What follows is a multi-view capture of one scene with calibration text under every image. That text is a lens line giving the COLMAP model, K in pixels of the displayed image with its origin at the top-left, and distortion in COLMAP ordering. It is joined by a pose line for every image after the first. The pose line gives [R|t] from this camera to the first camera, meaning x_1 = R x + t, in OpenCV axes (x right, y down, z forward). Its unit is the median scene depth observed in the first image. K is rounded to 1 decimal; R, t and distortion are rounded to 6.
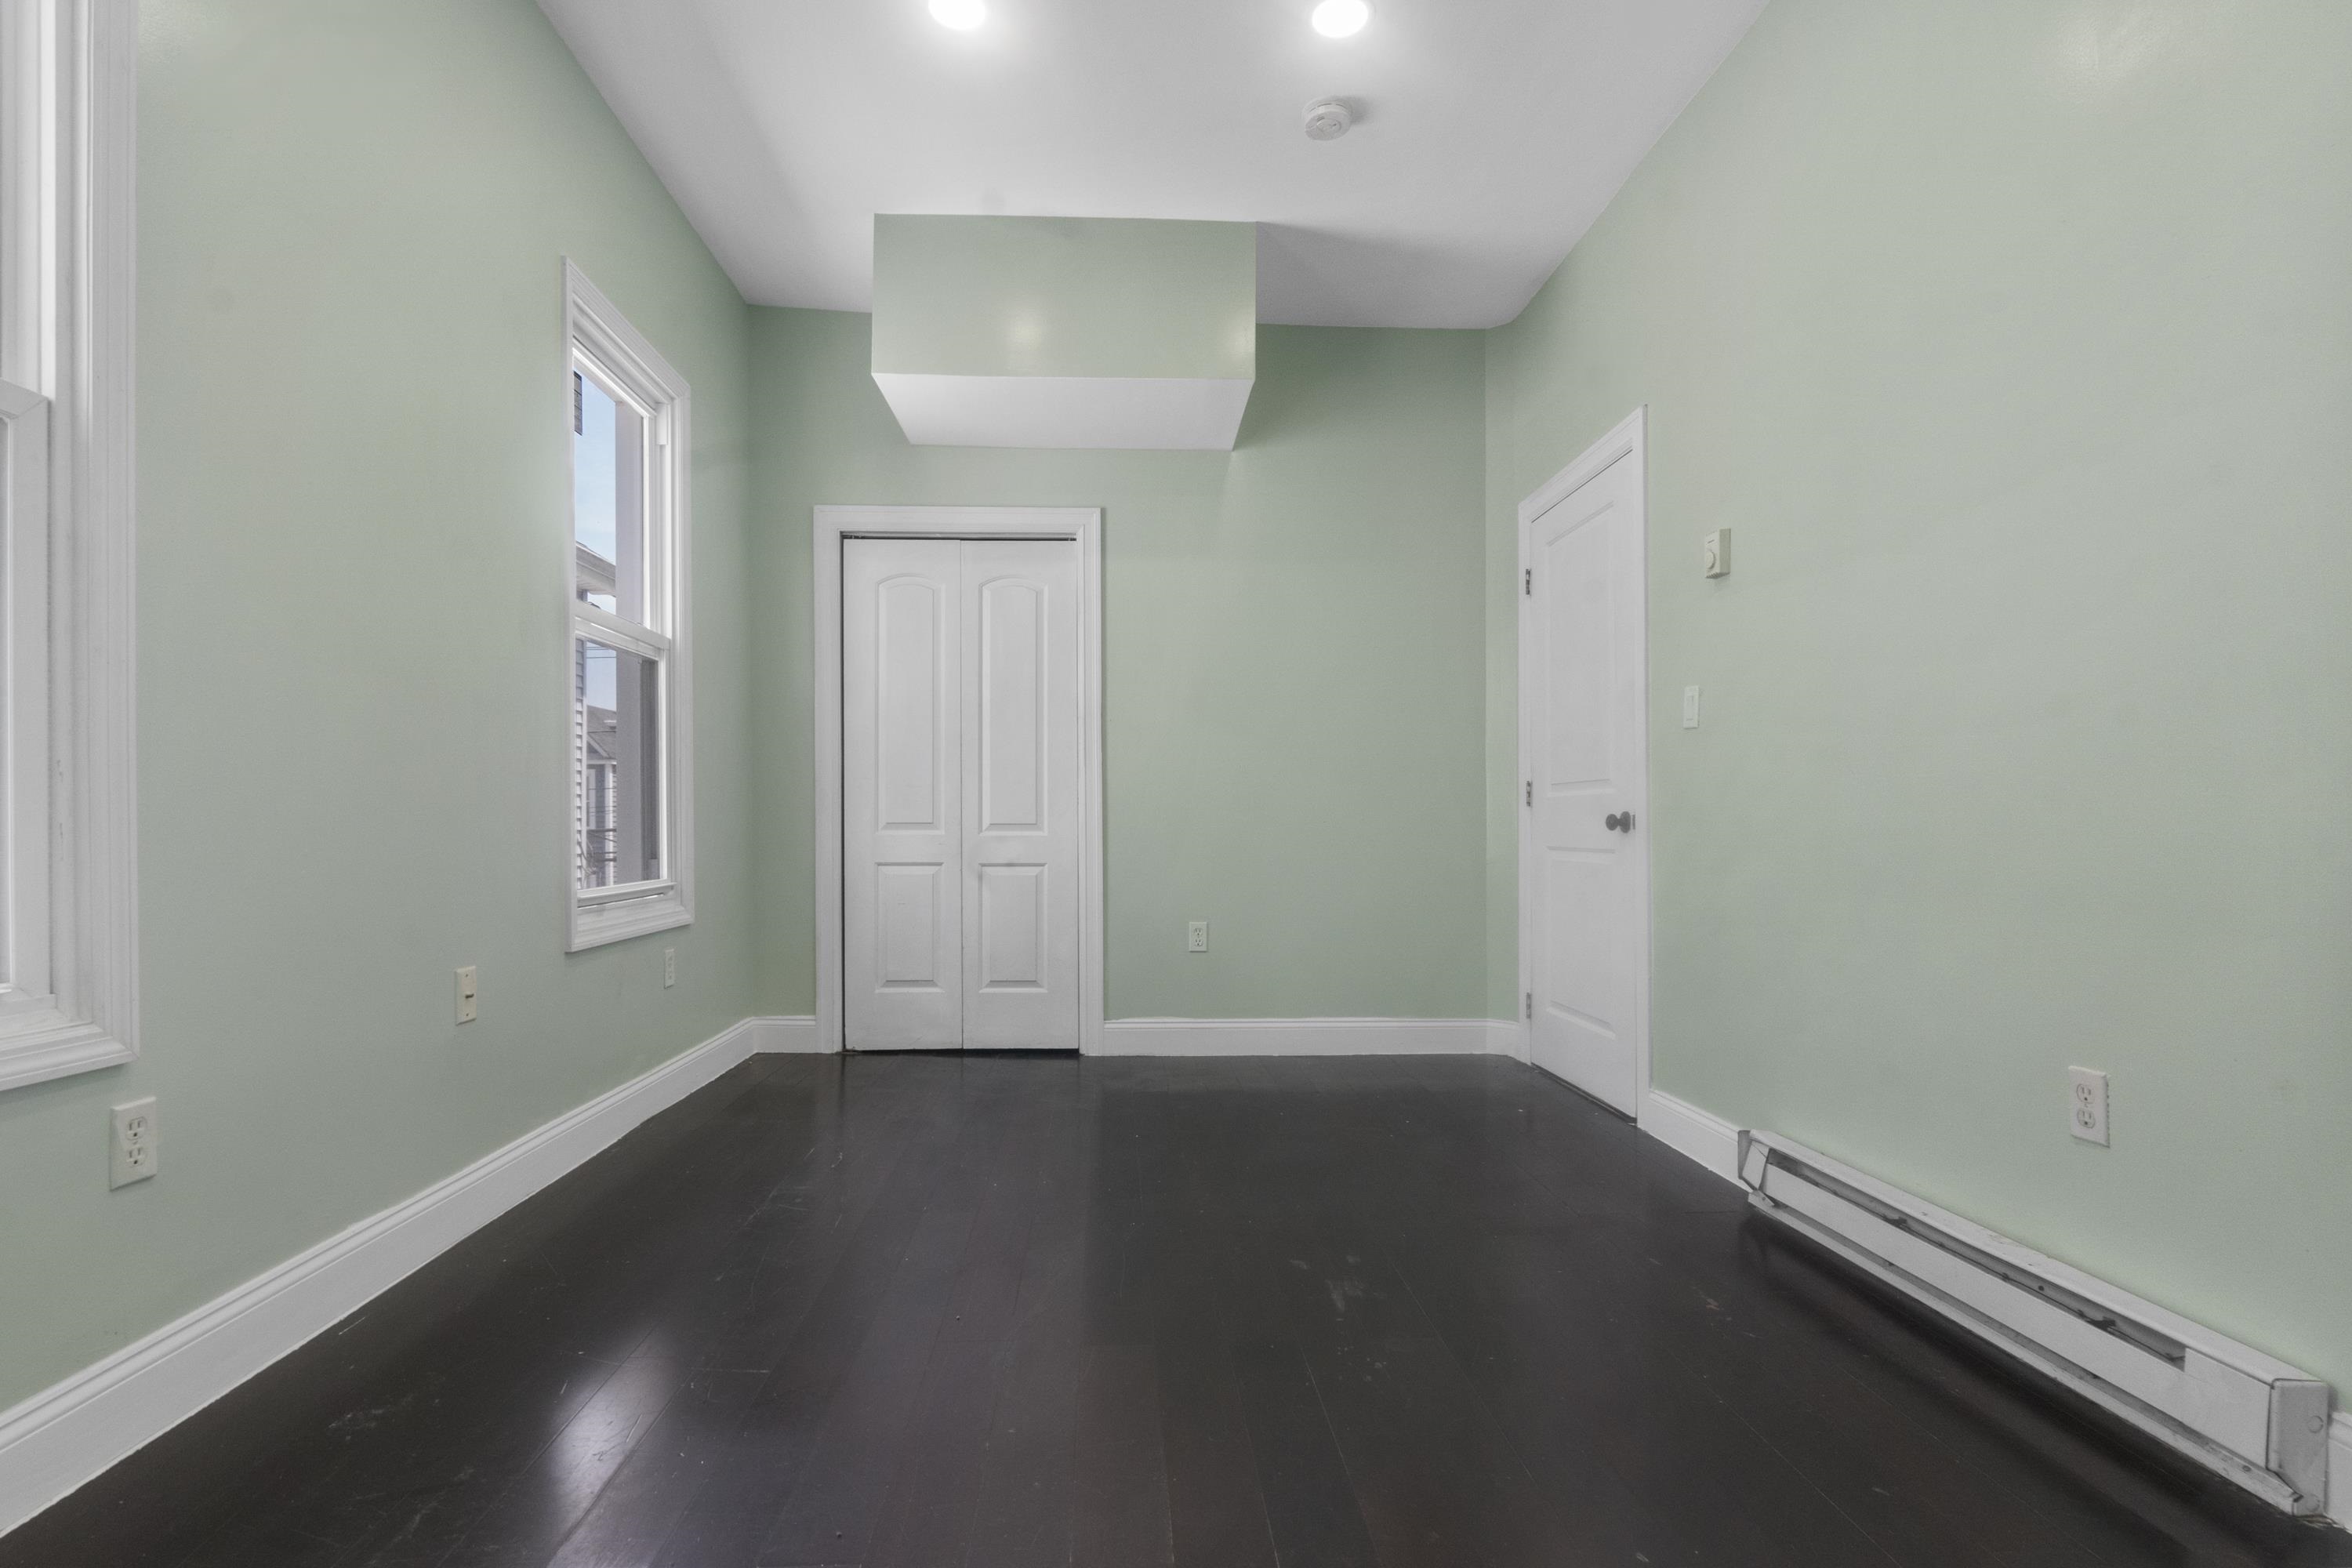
lens RADIAL K [[1095.3, 0, 1186.6], [0, 1095.3, 835.1], [0, 0, 1]] dist [-0.002642, 0.000399]
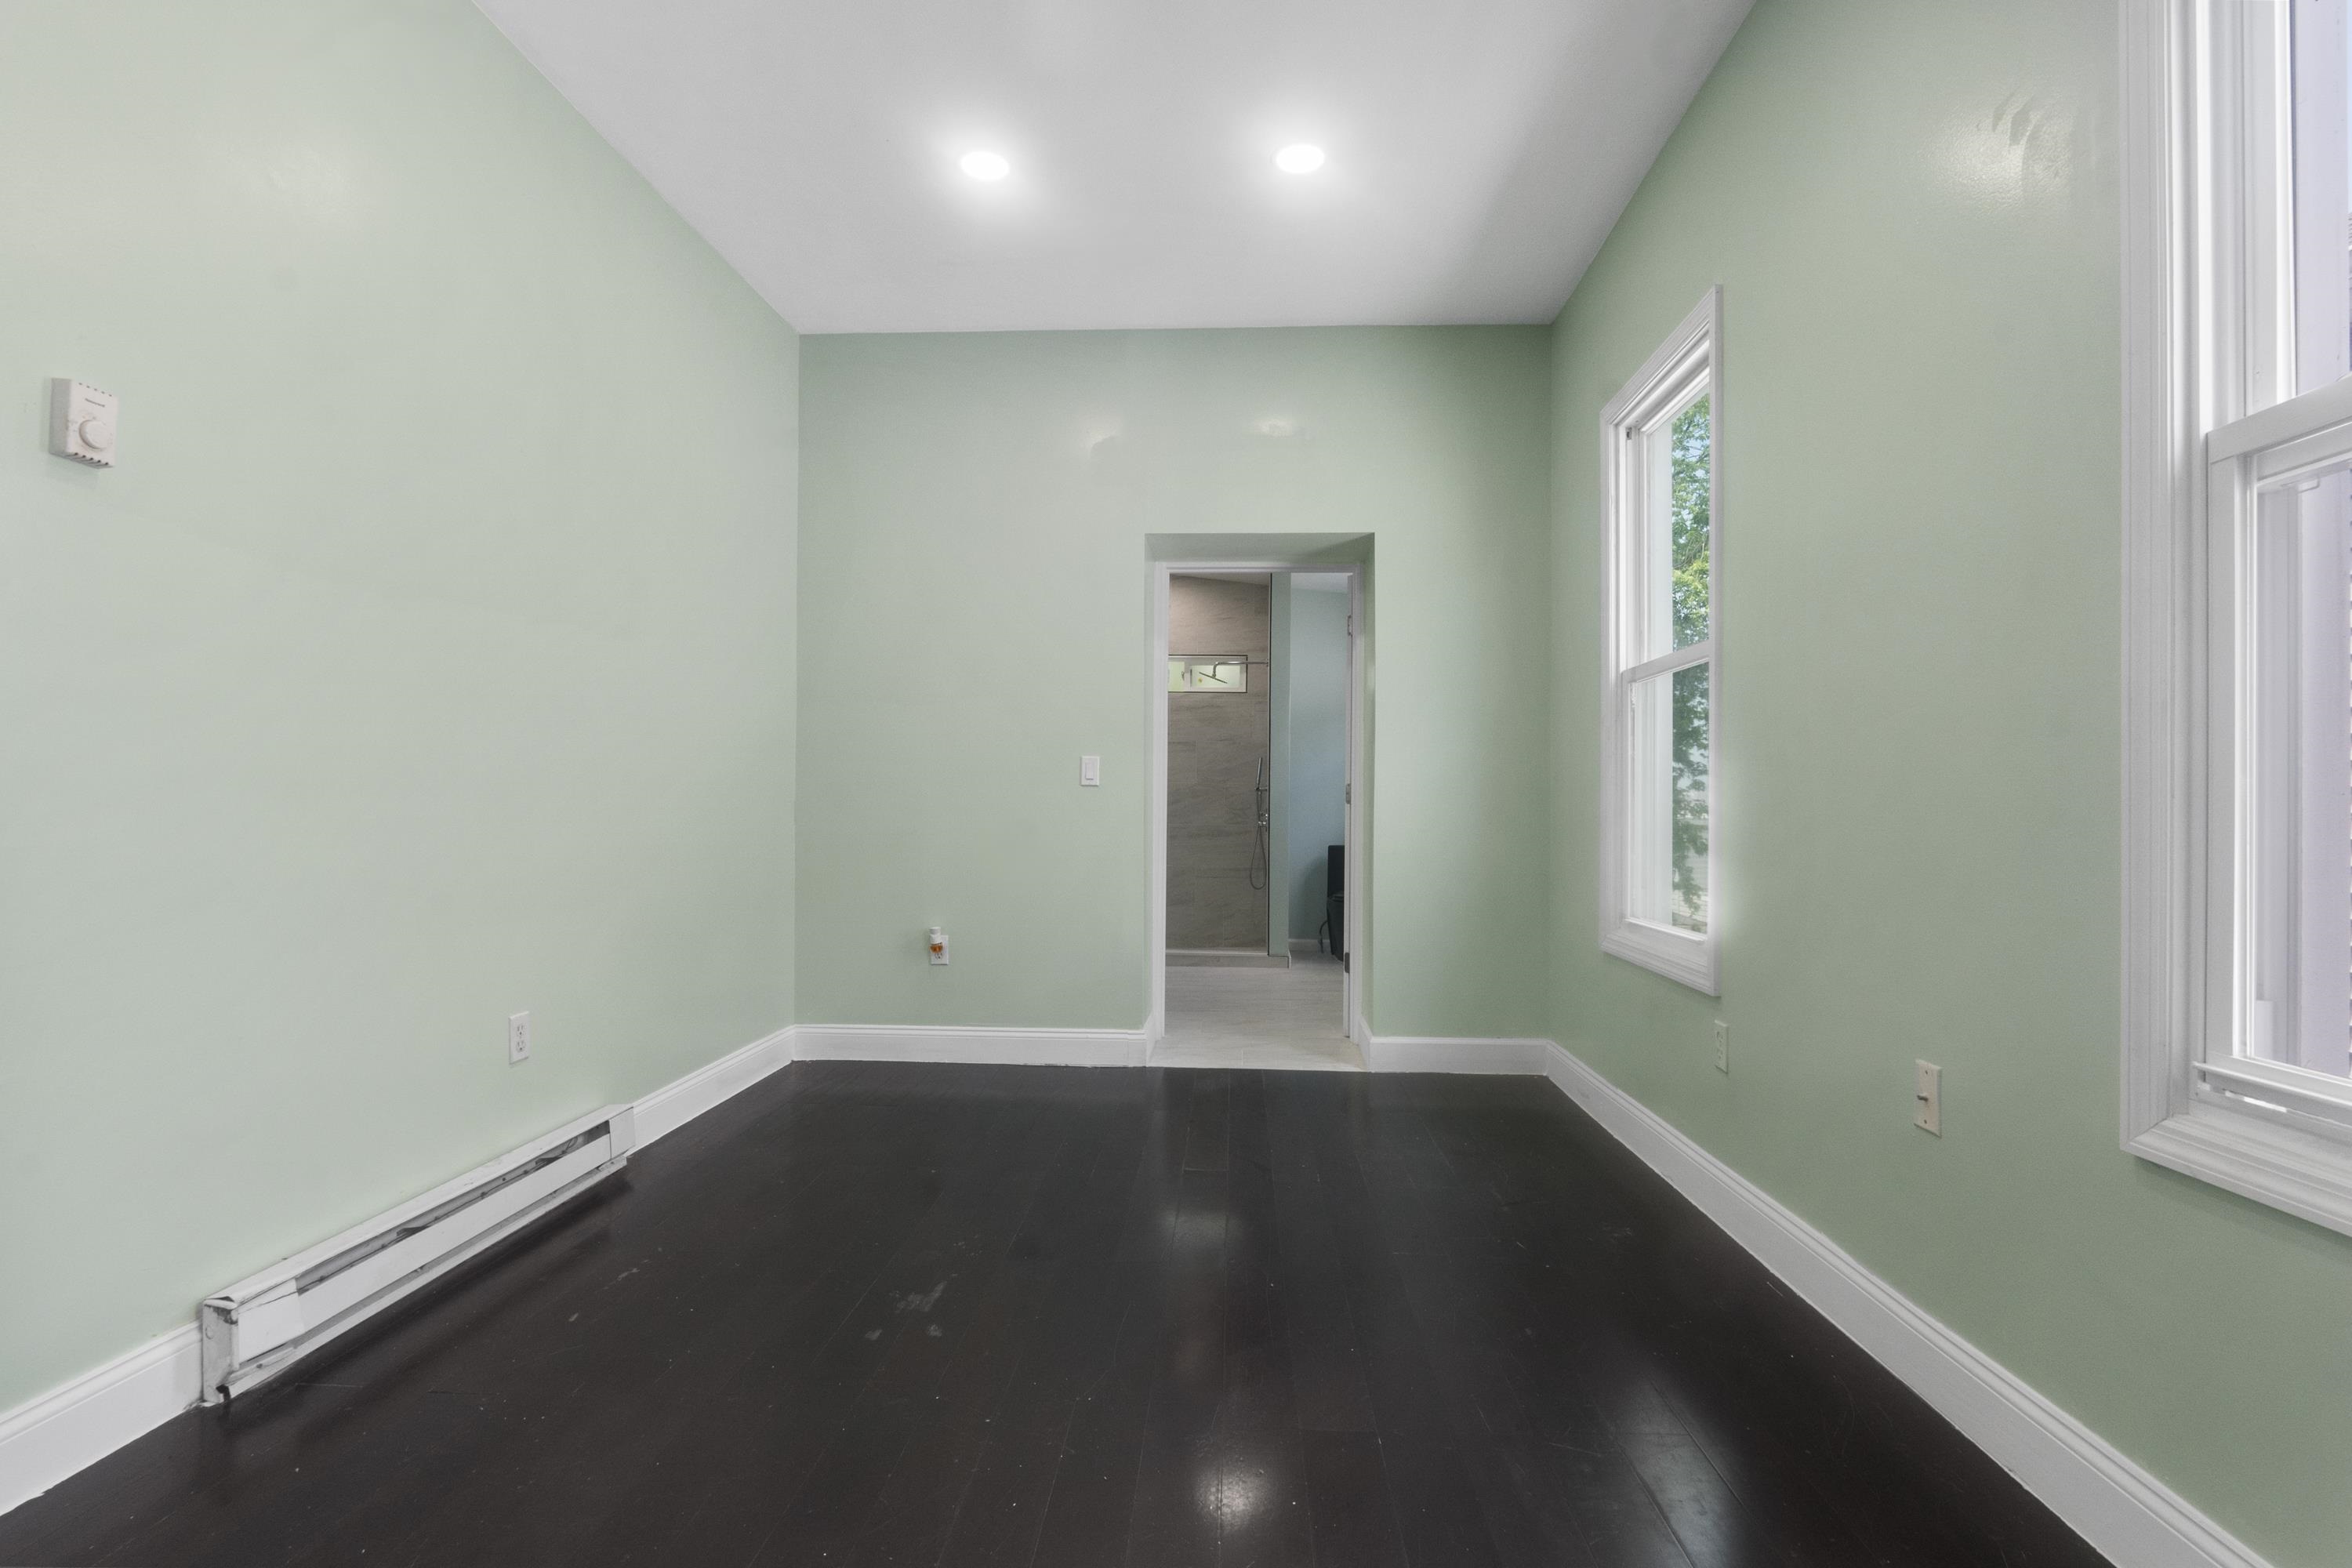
lens RADIAL K [[1085.0, 0, 1181.9], [0, 1085.0, 778.6], [0, 0, 1]] dist [-0.002350, 0.000193]
pose [[-0.992459, -0.000140, 0.122581, -0.246135], [-0.002147, 0.999866, -0.016240, -0.080694], [-0.122562, -0.016380, -0.992326, 2.094647]]
